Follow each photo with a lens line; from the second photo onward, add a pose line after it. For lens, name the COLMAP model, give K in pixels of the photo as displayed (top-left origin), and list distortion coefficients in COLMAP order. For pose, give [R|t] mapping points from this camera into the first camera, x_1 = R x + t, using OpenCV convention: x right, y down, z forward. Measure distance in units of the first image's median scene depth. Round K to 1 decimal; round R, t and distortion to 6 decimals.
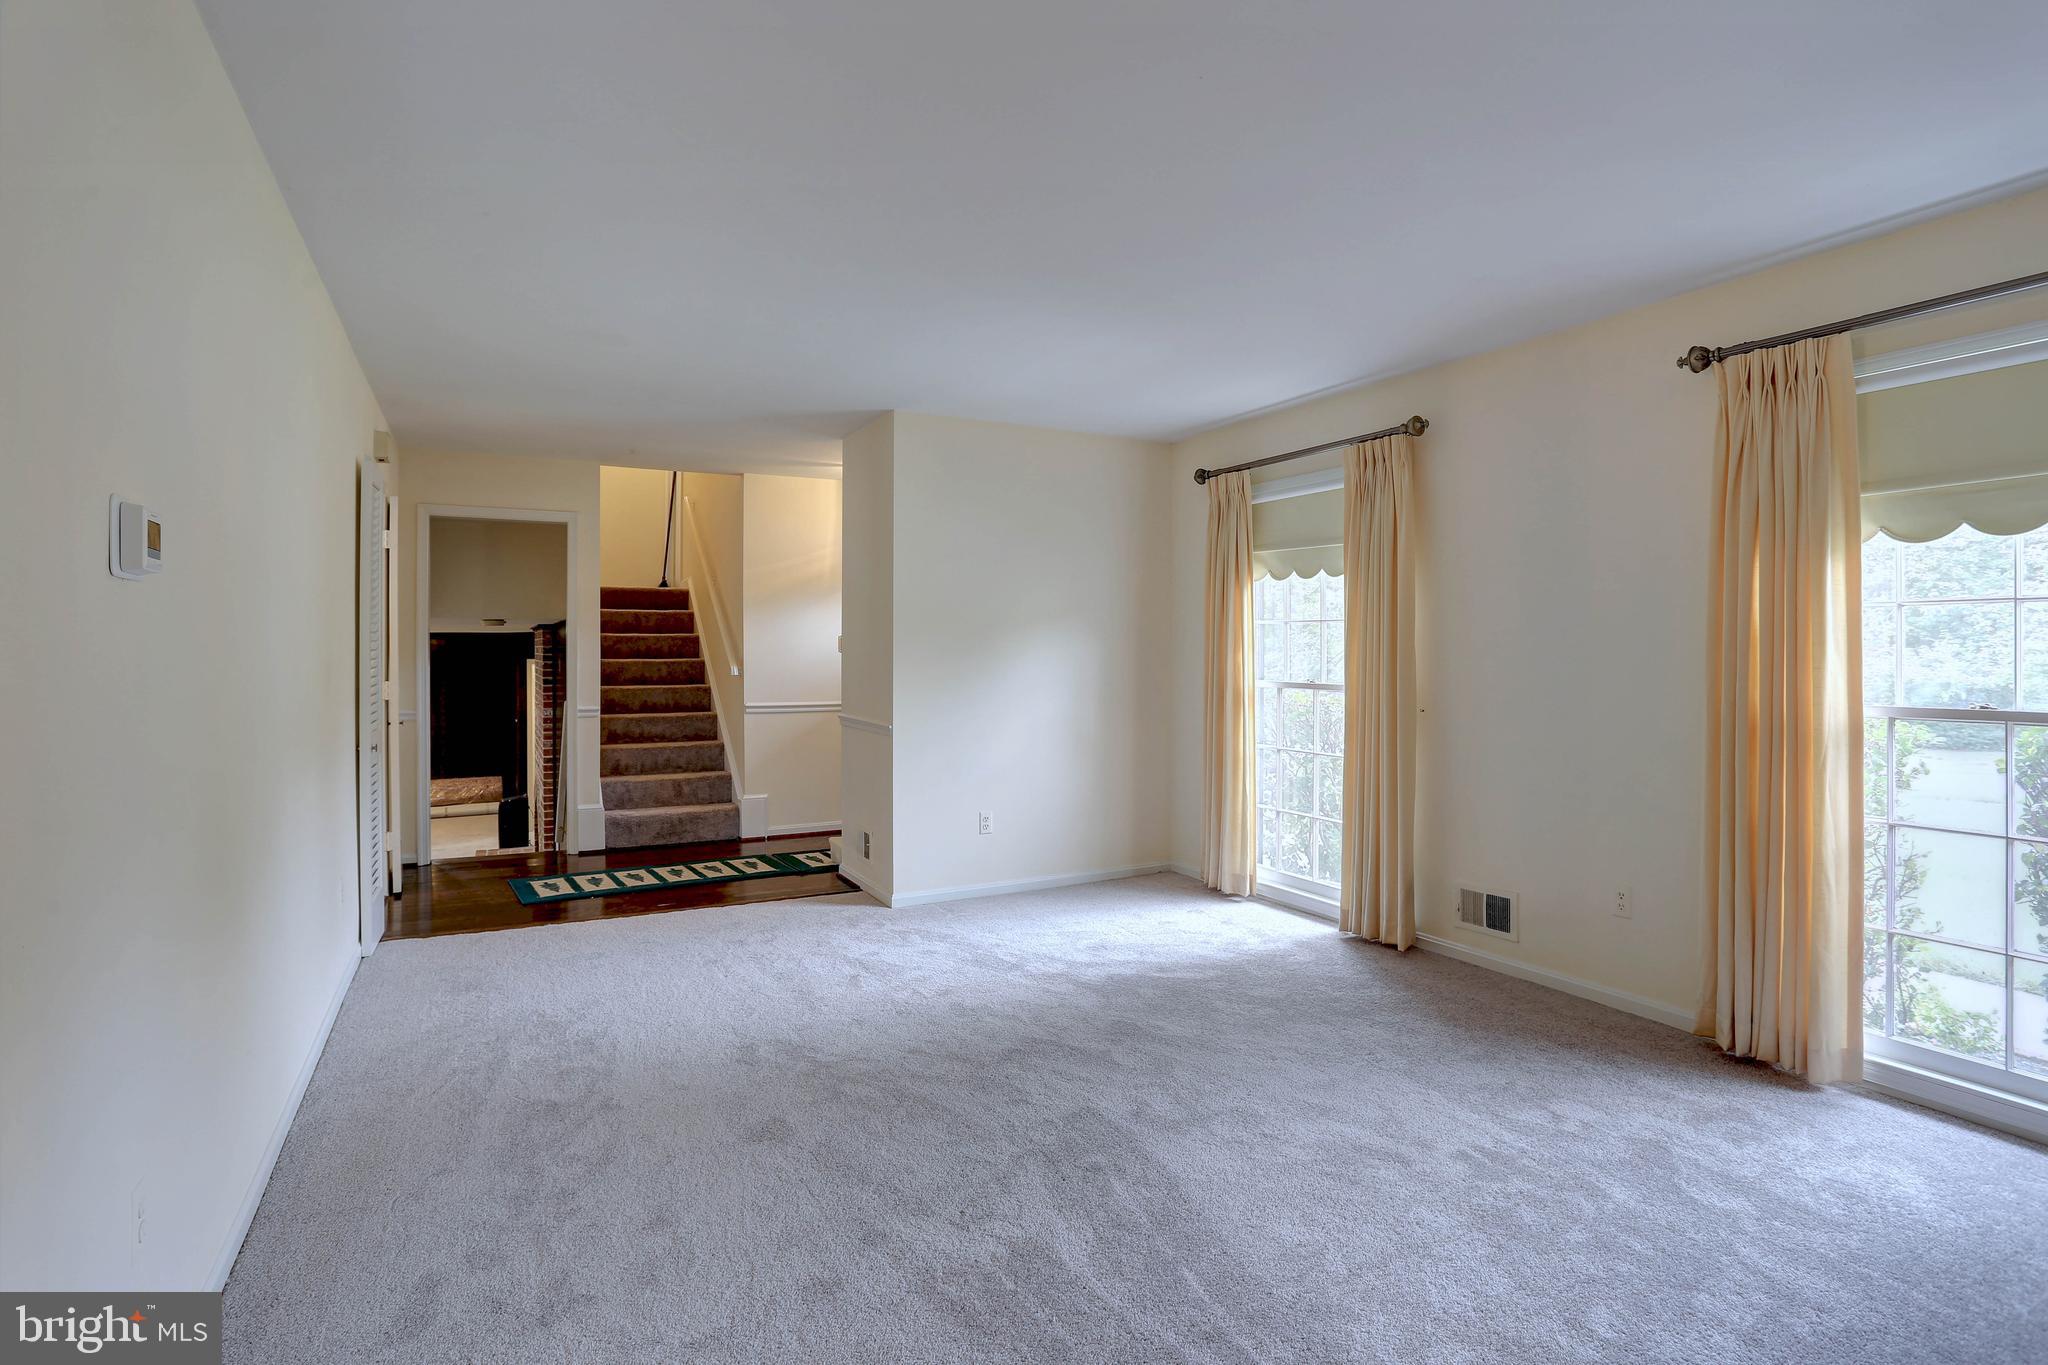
lens RADIAL K [[1013.2, 0, 1019.3], [0, 1013.2, 655.2], [0, 0, 1]] dist [-0.084868, 0.041498]
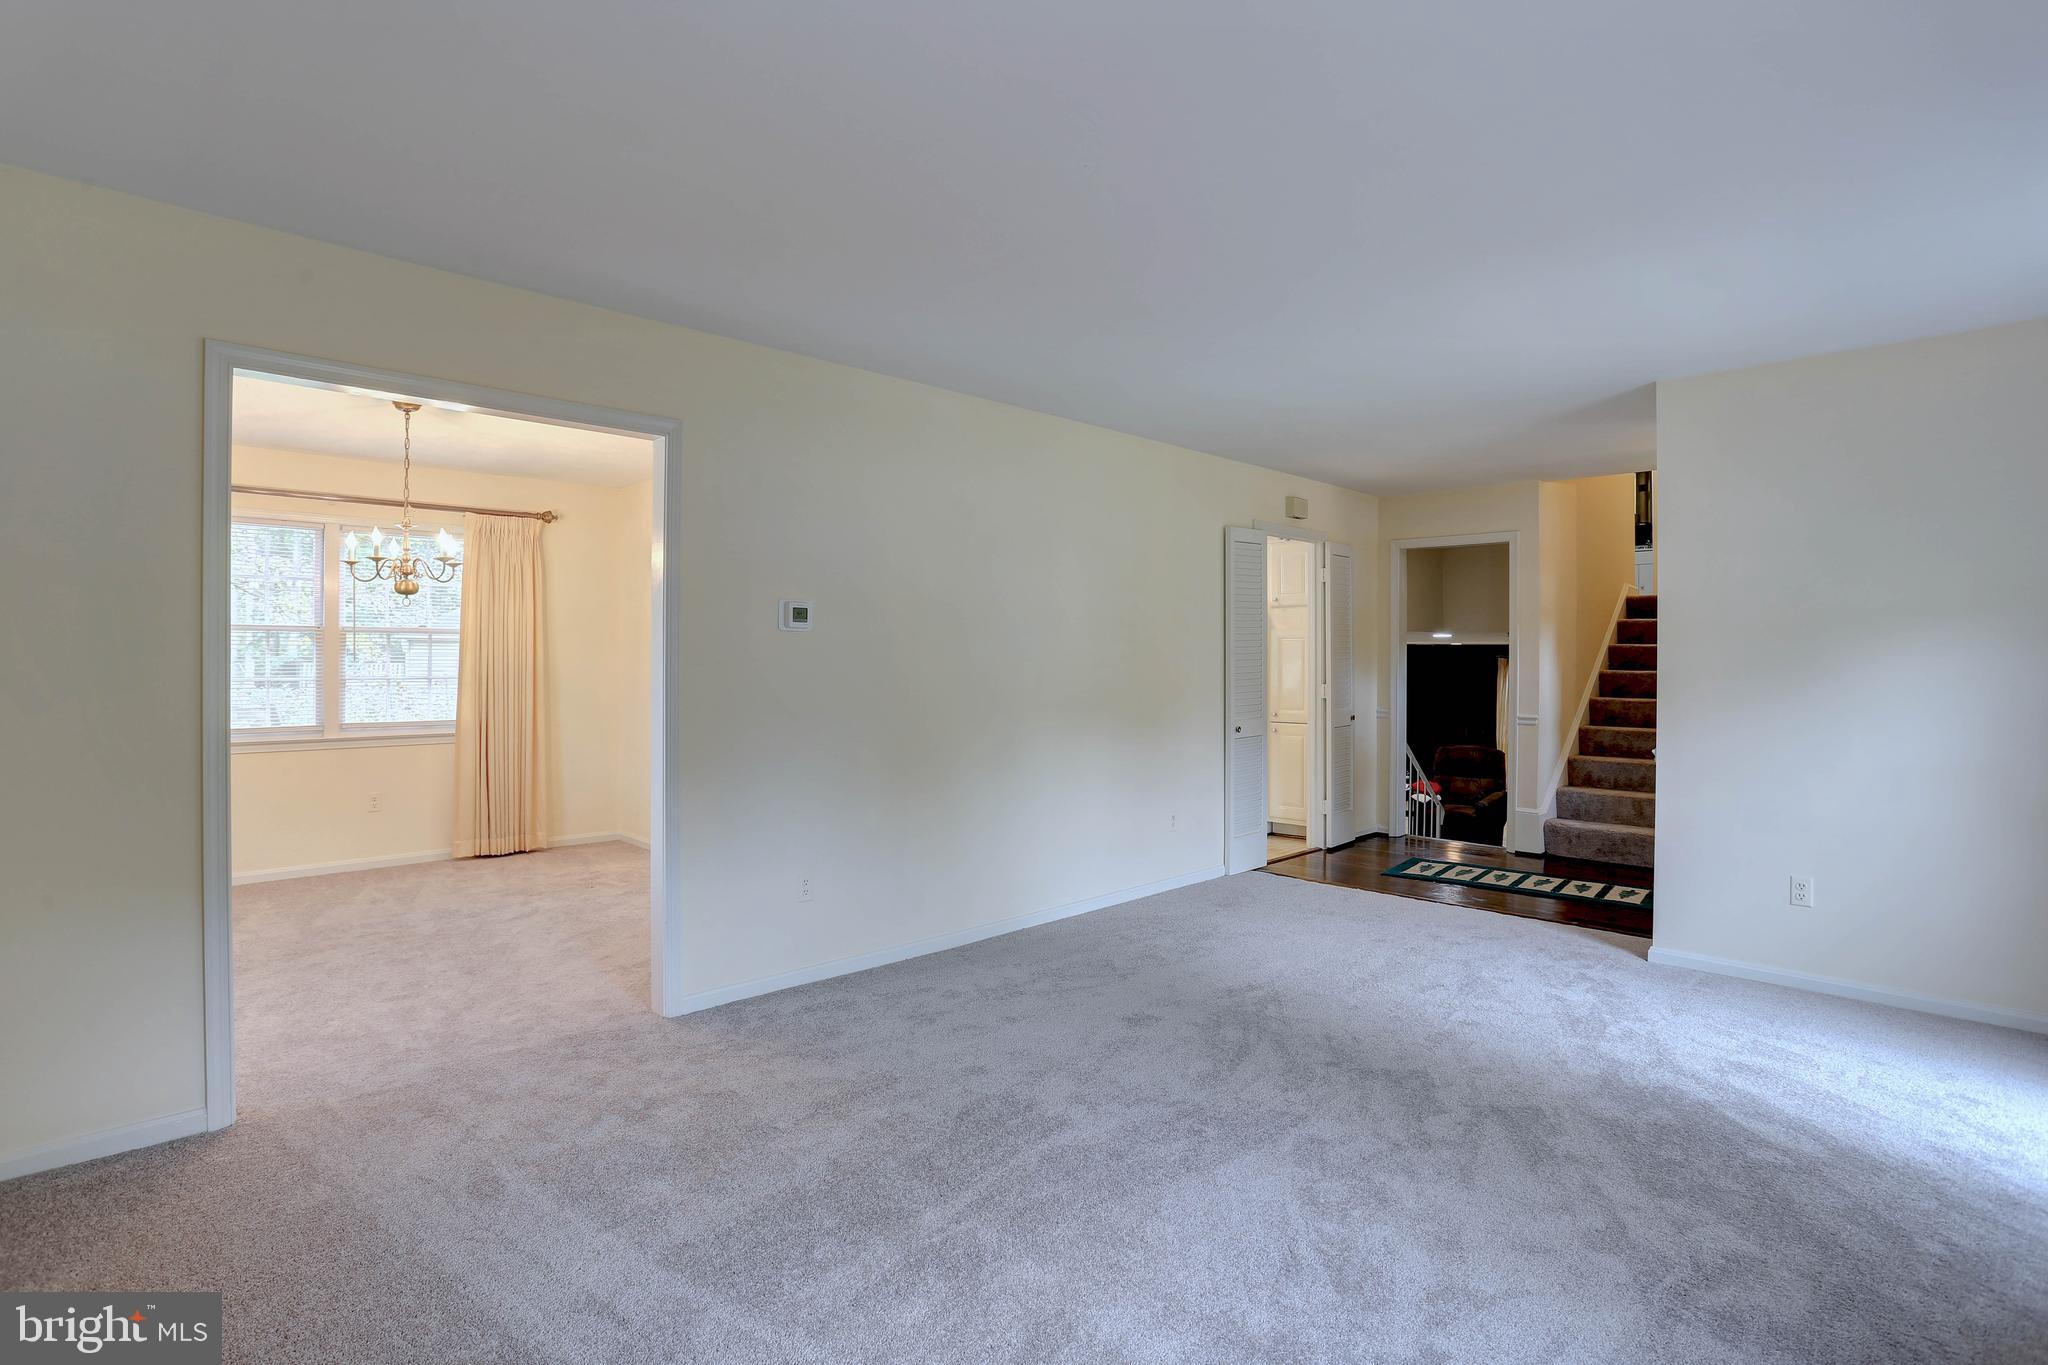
lens RADIAL K [[1013.2, 0, 1019.3], [0, 1013.2, 655.2], [0, 0, 1]] dist [-0.084868, 0.041498]
pose [[0.270597, -0.002076, -0.962690, 0.672770], [-0.008493, 0.999954, -0.004543, -0.002881], [0.962655, 0.009406, 0.270567, 0.318215]]
